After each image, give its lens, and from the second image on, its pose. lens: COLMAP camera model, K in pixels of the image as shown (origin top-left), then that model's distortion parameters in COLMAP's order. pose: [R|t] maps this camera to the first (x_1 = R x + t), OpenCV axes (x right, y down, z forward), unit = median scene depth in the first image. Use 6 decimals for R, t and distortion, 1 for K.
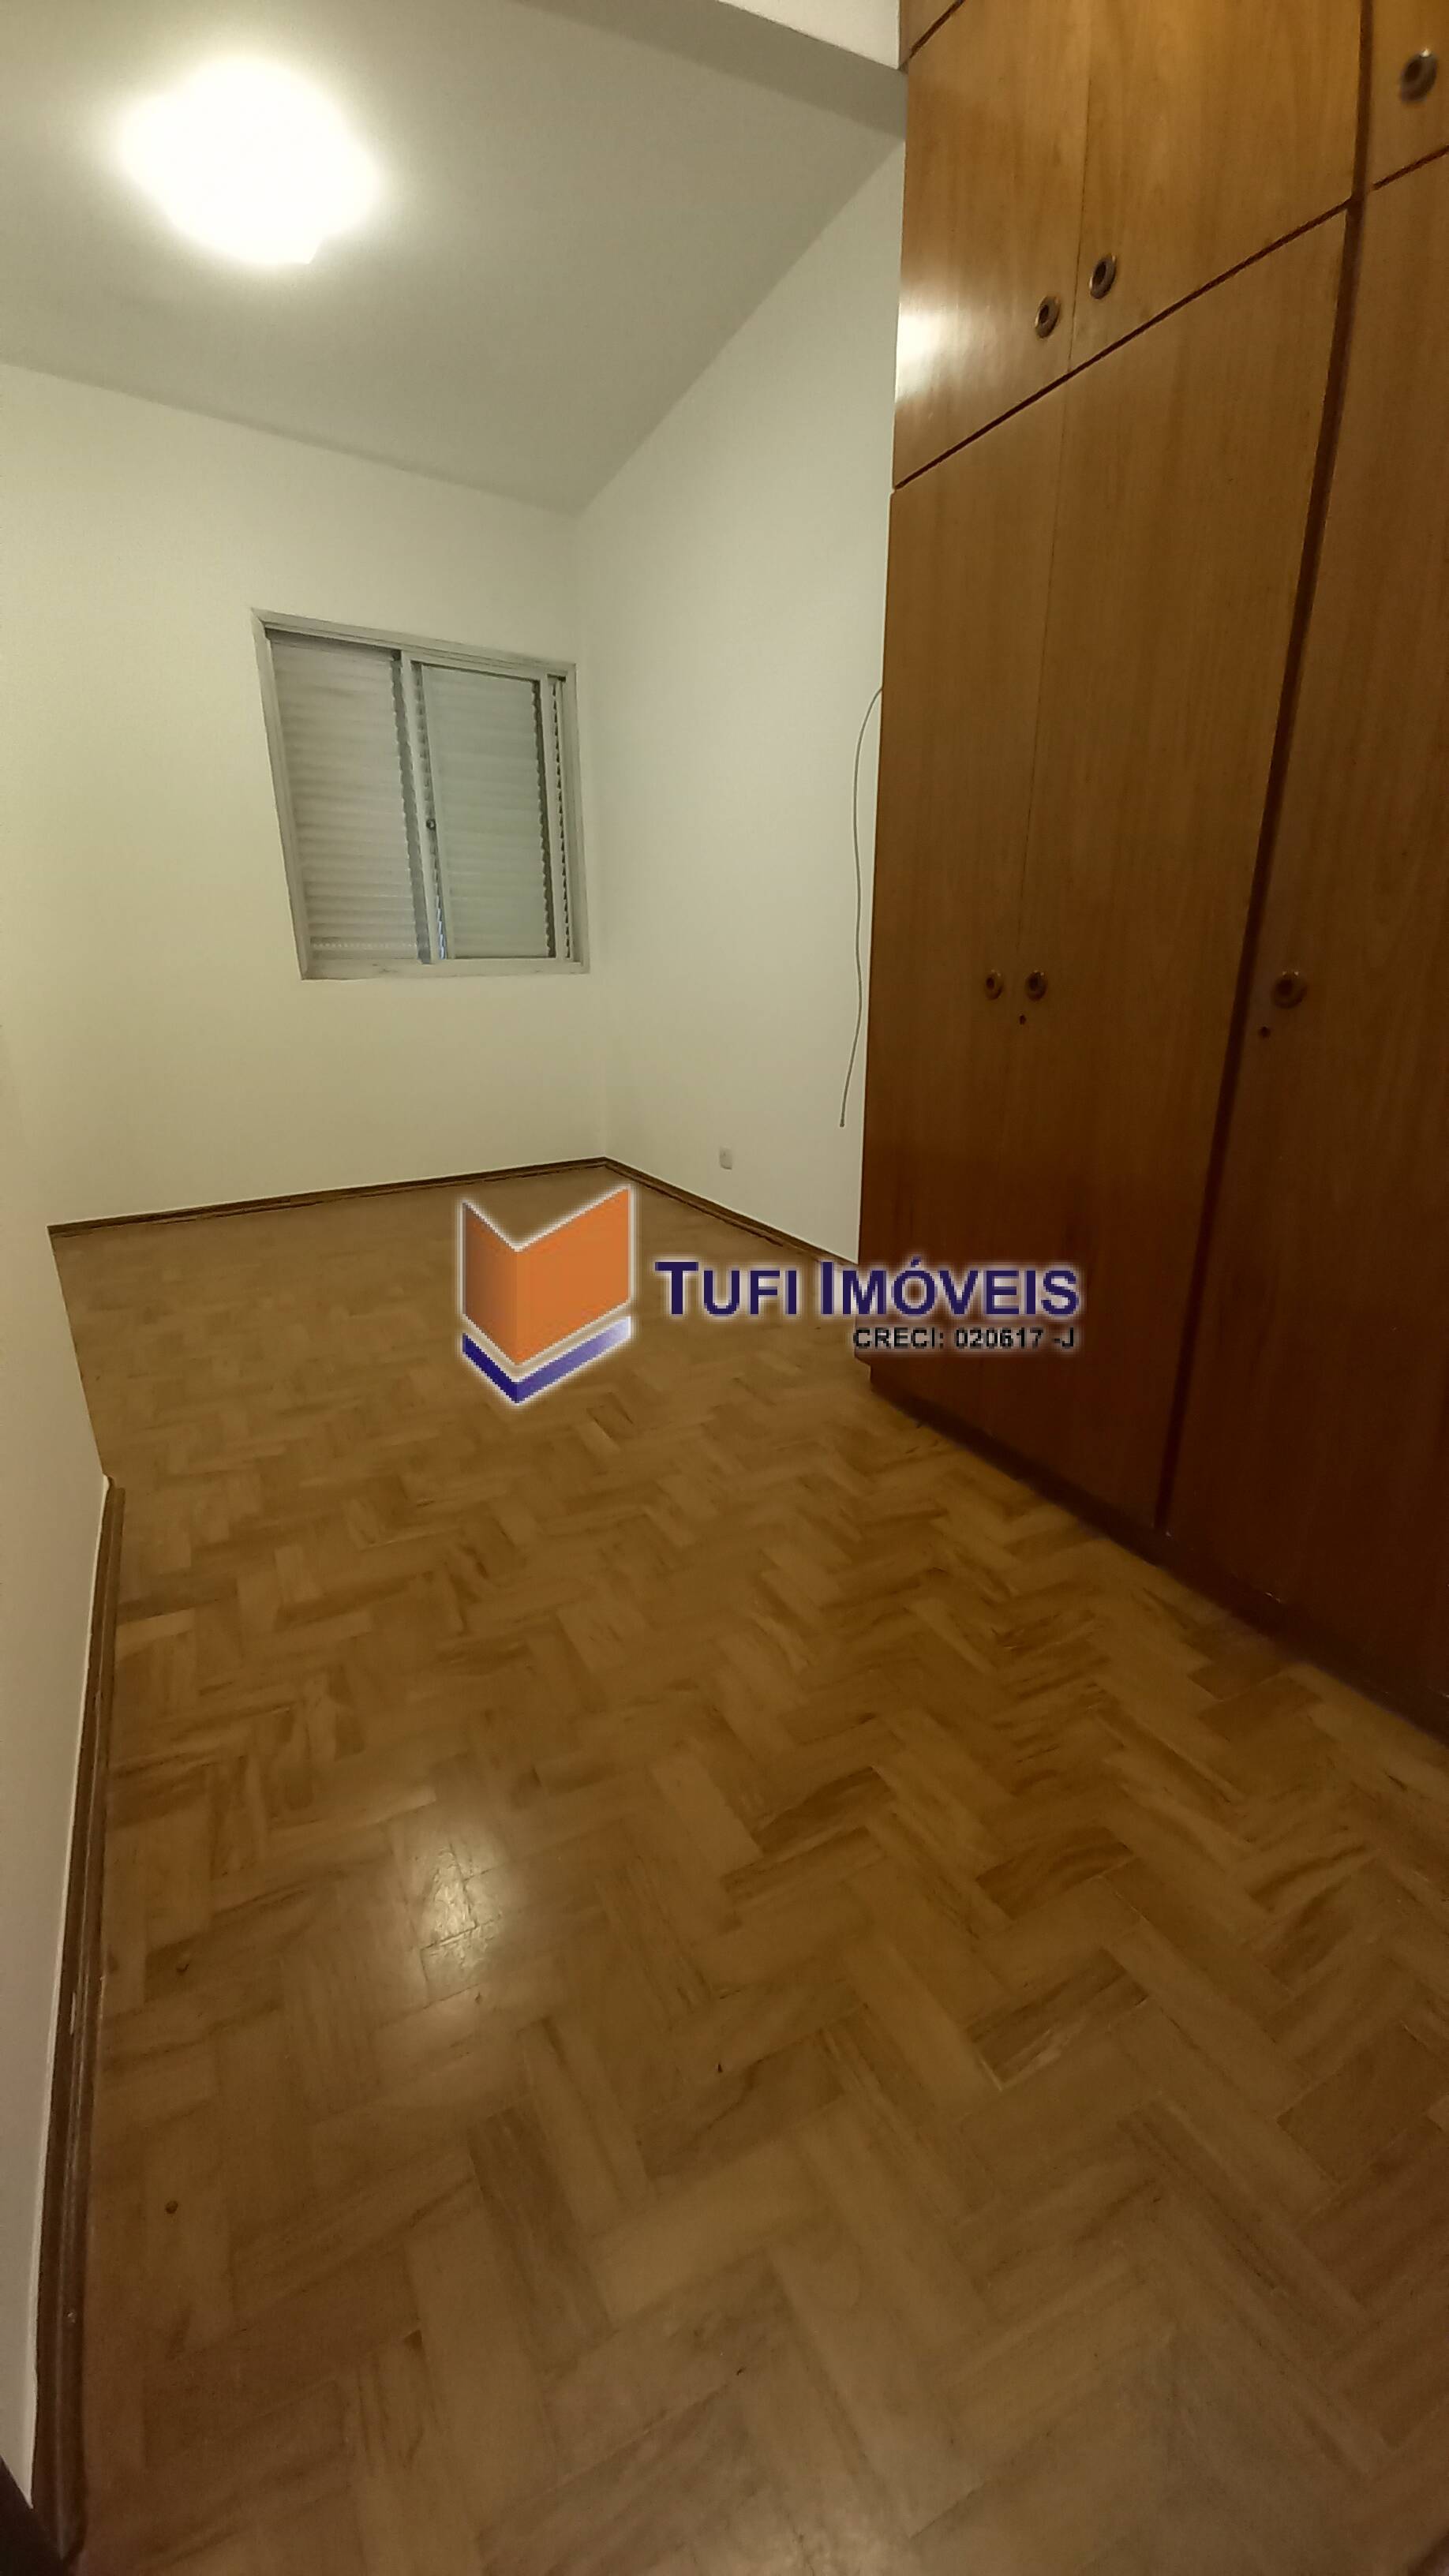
lens RADIAL K [[1034.0, 0, 716.4], [0, 1034.0, 1301.3], [0, 0, 1]] dist [0.025749, -0.014425]
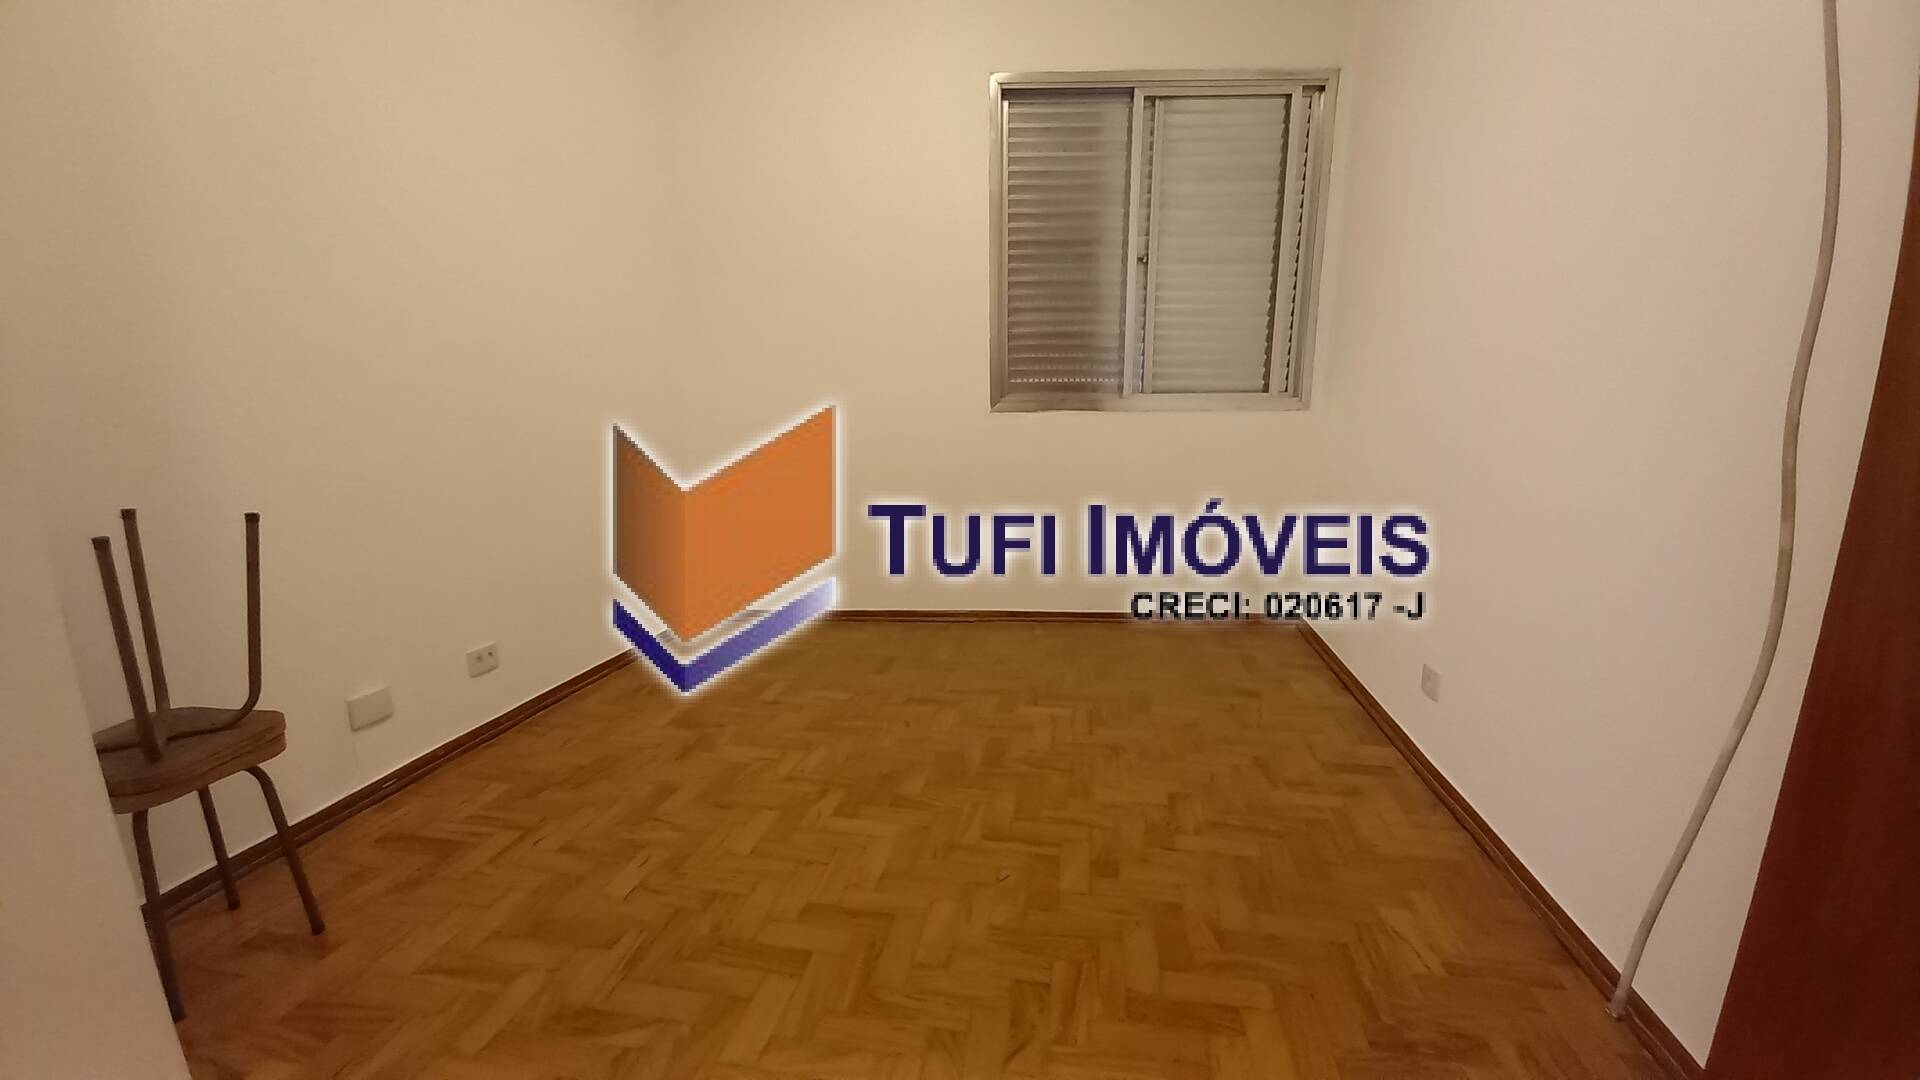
lens RADIAL K [[756.1, 0, 964.7], [0, 756.1, 560.7], [0, 0, 1]] dist [0.001042, 0.000117]
pose [[0.802527, 0.136643, -0.580758, 0.079037], [-0.190411, 0.981174, -0.032268, -0.268599], [0.565415, 0.136479, 0.813437, 0.773833]]
